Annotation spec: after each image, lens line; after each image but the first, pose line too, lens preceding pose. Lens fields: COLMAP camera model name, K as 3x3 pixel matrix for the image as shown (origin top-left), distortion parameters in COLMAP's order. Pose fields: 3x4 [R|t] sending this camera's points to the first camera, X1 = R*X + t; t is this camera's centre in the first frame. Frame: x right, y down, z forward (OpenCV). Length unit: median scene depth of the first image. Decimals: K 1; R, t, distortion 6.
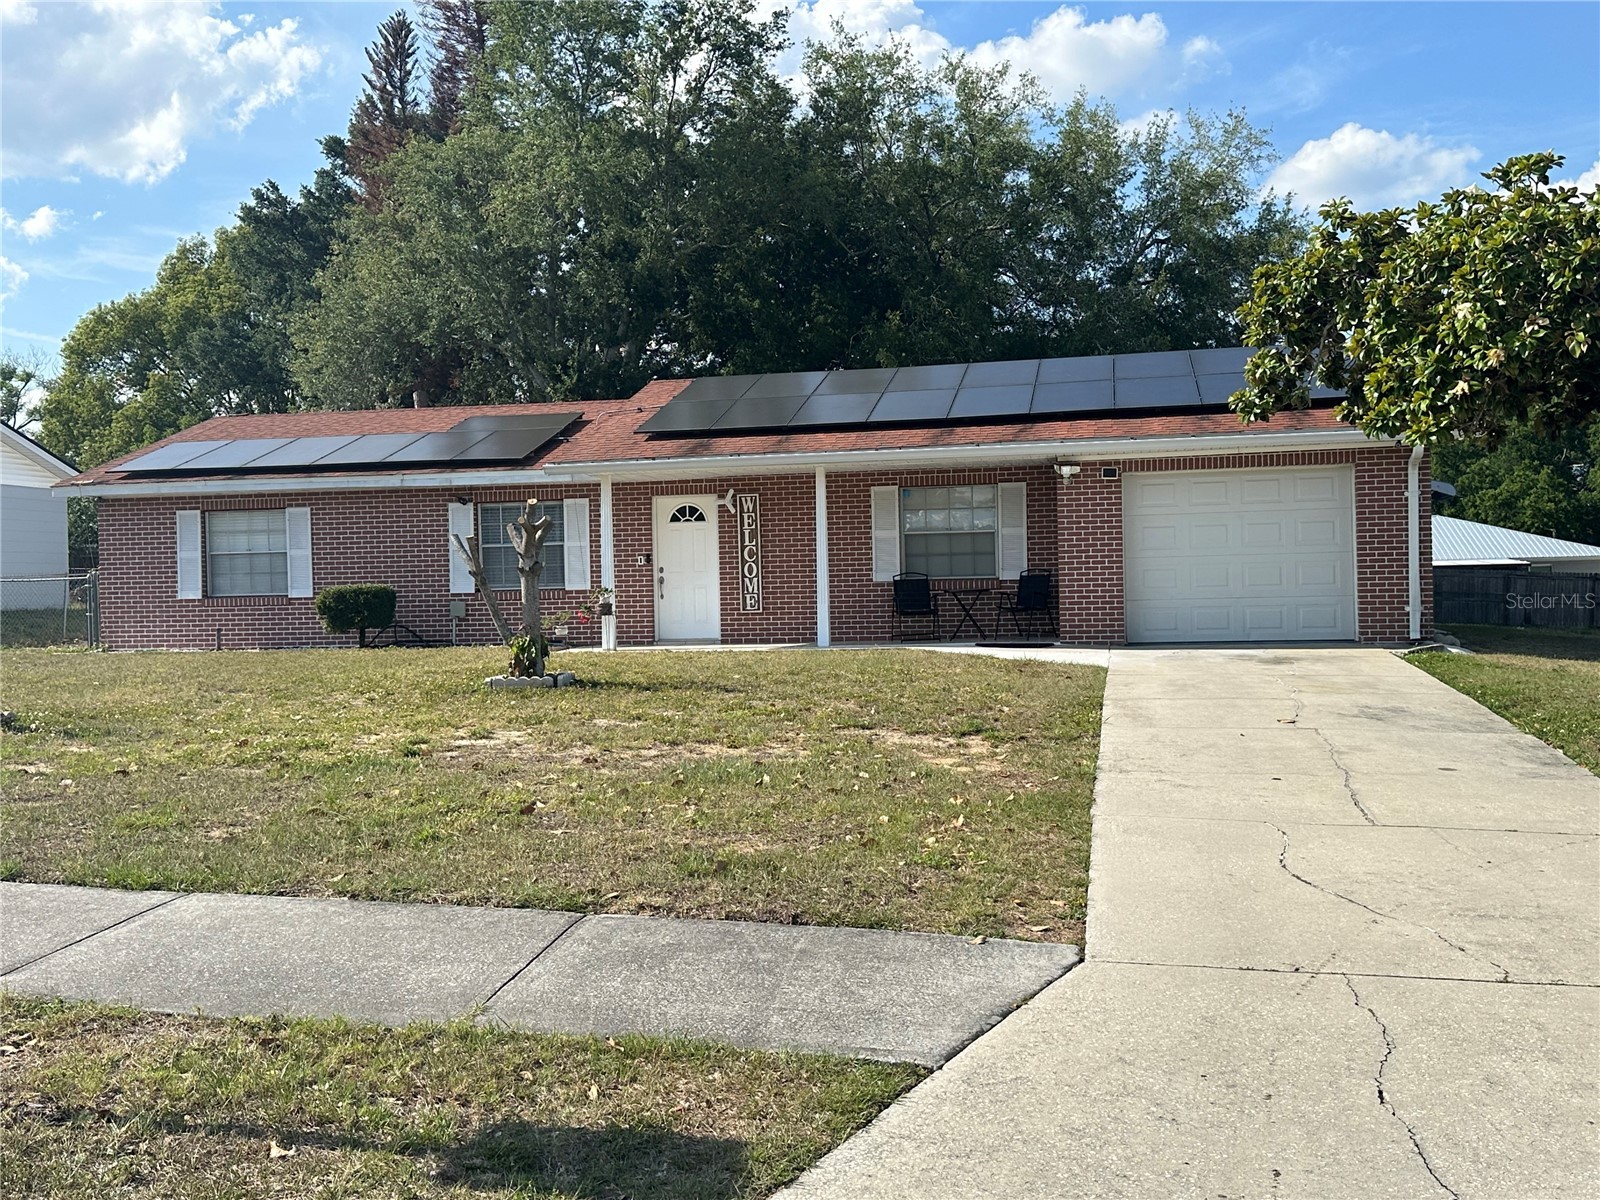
lens RADIAL K [[1642.8, 0, 800.0], [0, 1642.8, 600.0], [0, 0, 1]] dist [0.179082, -0.386116]
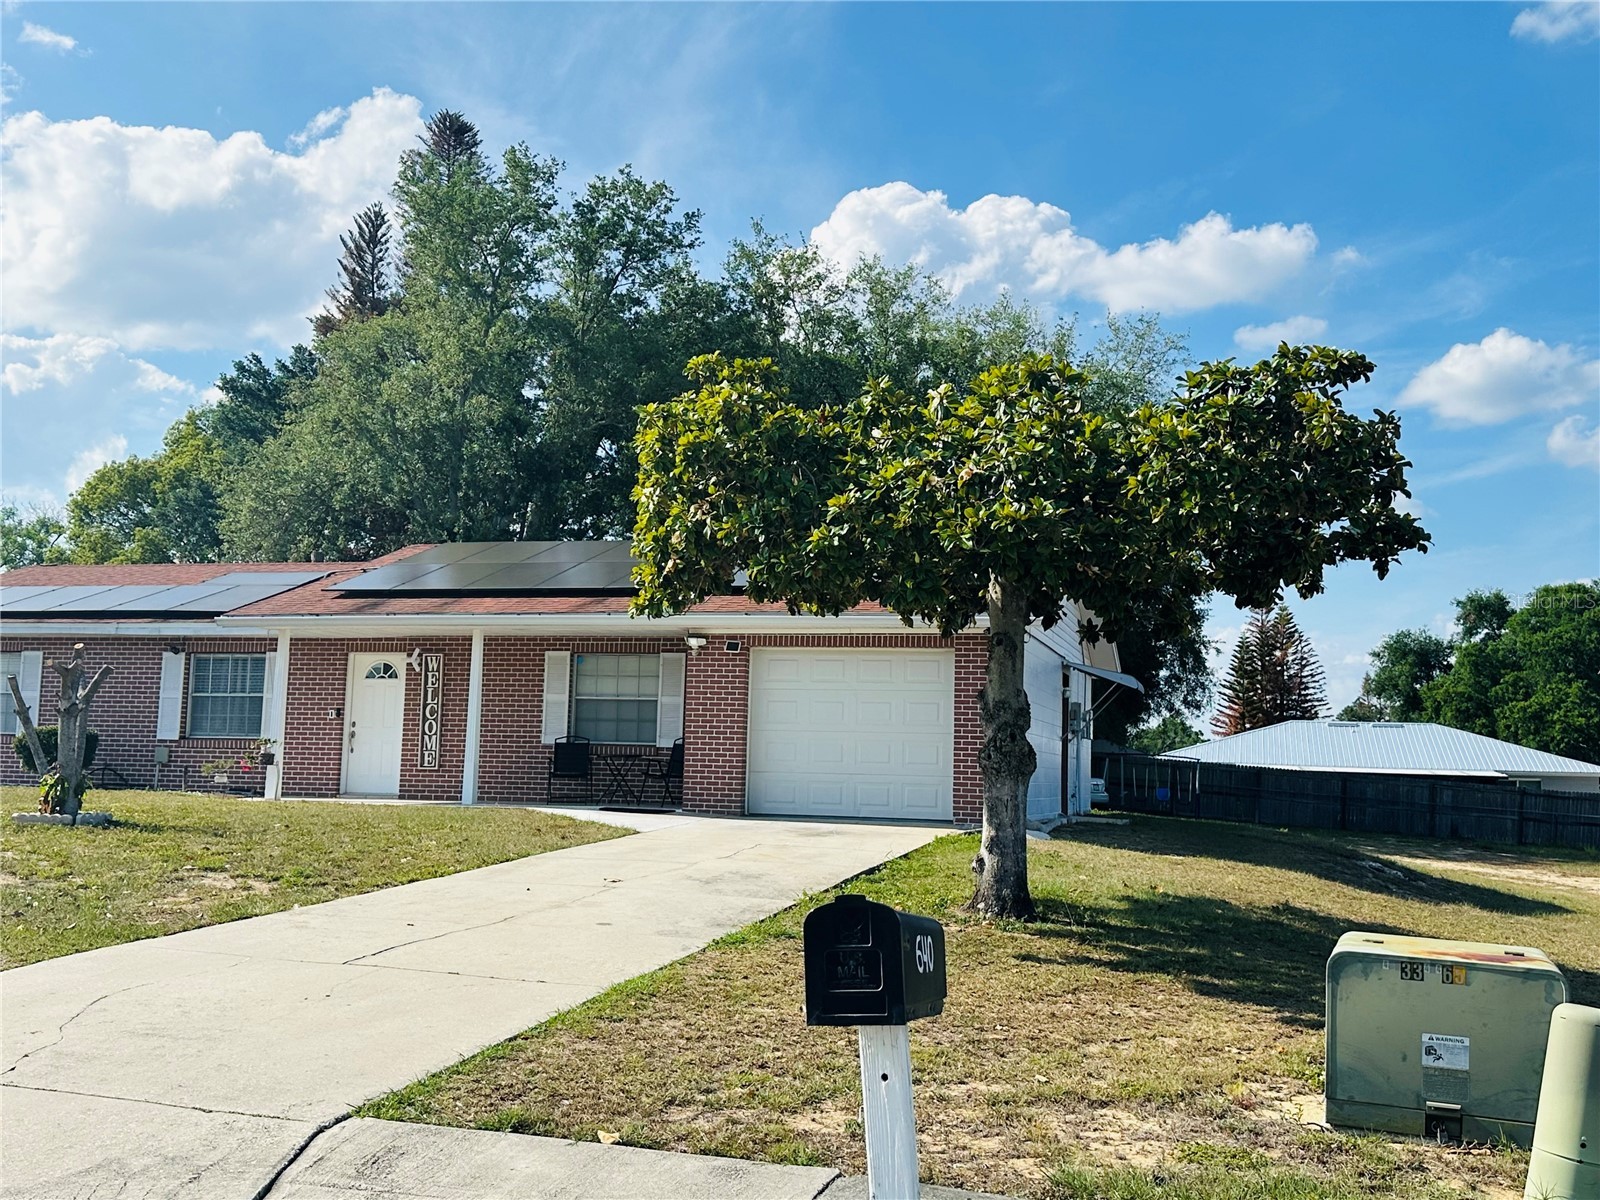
lens RADIAL K [[1630.5, 0, 800.0], [0, 1630.5, 600.0], [0, 0, 1]] dist [0.221002, -0.375280]
pose [[0.995882, 0.040898, -0.080915, 0.260416], [-0.049461, 0.993047, -0.106823, 0.001214], [0.075984, 0.110385, 0.990980, -0.012483]]
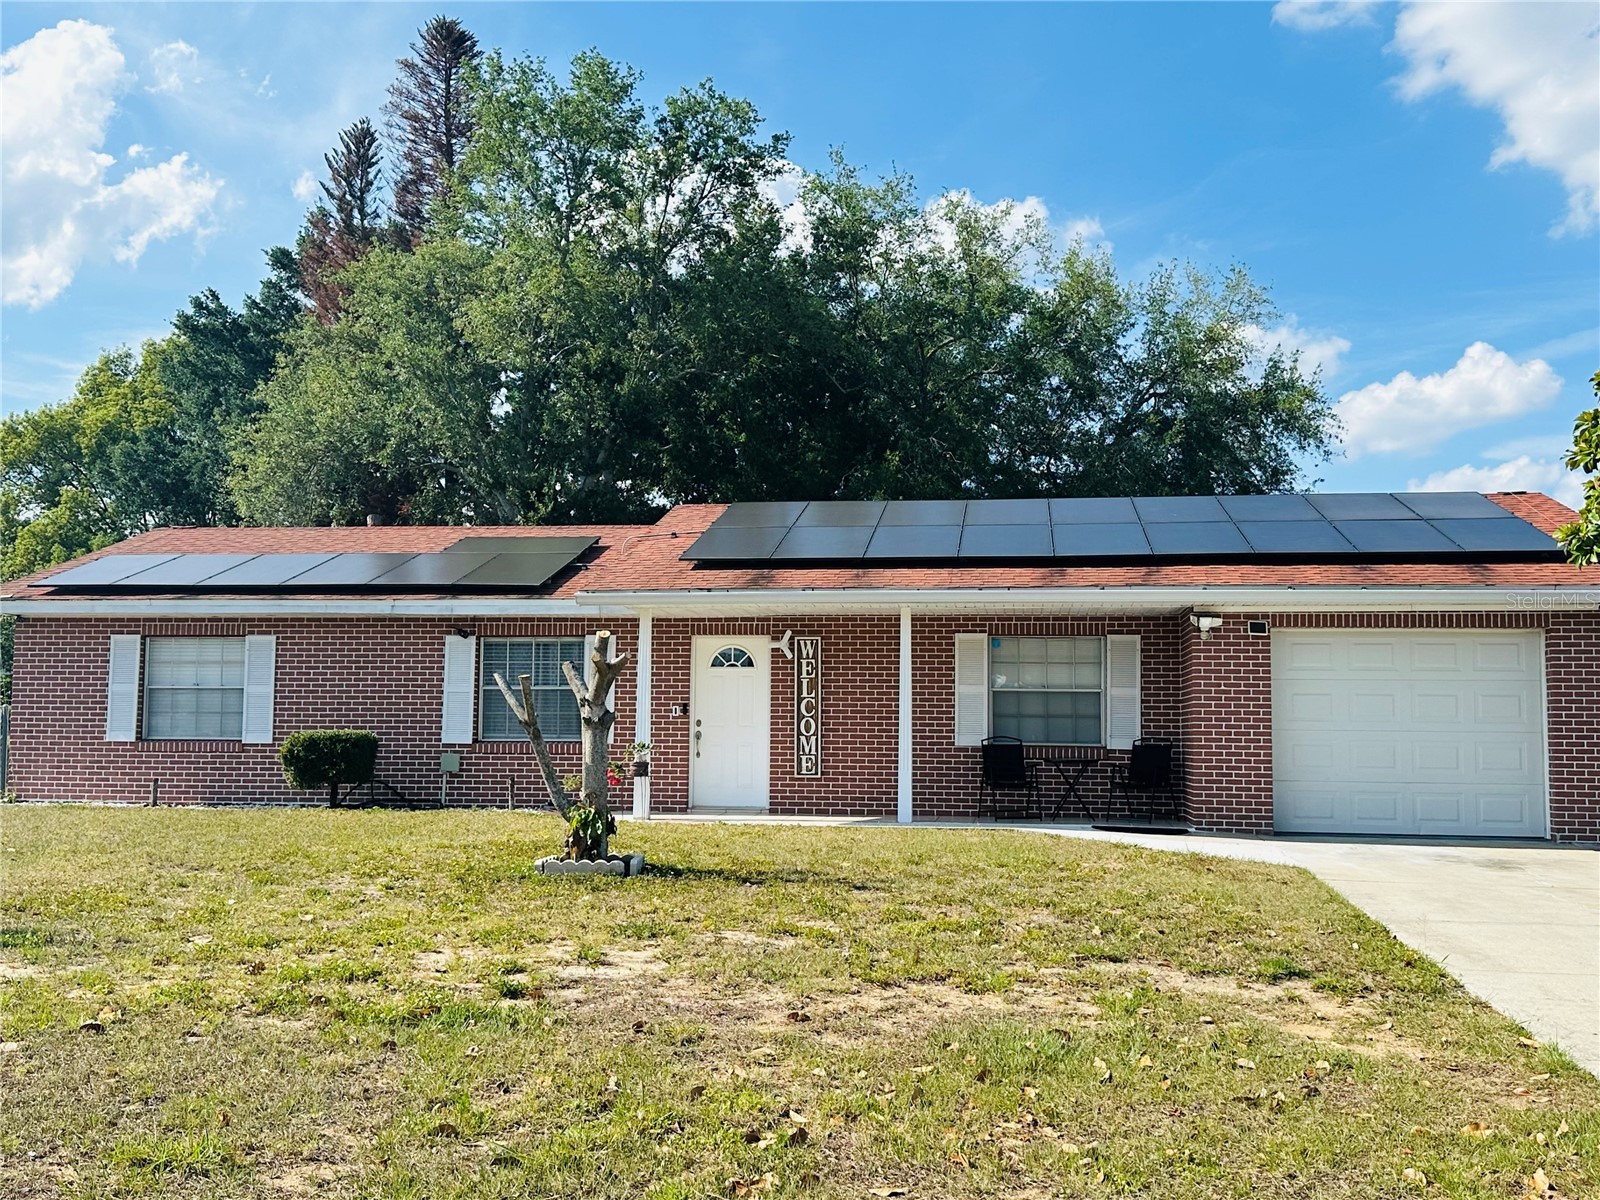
lens RADIAL K [[1636.3, 0, 808.2], [0, 1636.3, 617.6], [0, 0, 1]] dist [0.178899, -0.388274]
pose [[0.997261, 0.037428, 0.063794, -0.079589], [-0.032073, 0.996033, -0.083004, -0.003941], [-0.066648, 0.080730, 0.994505, 0.148464]]
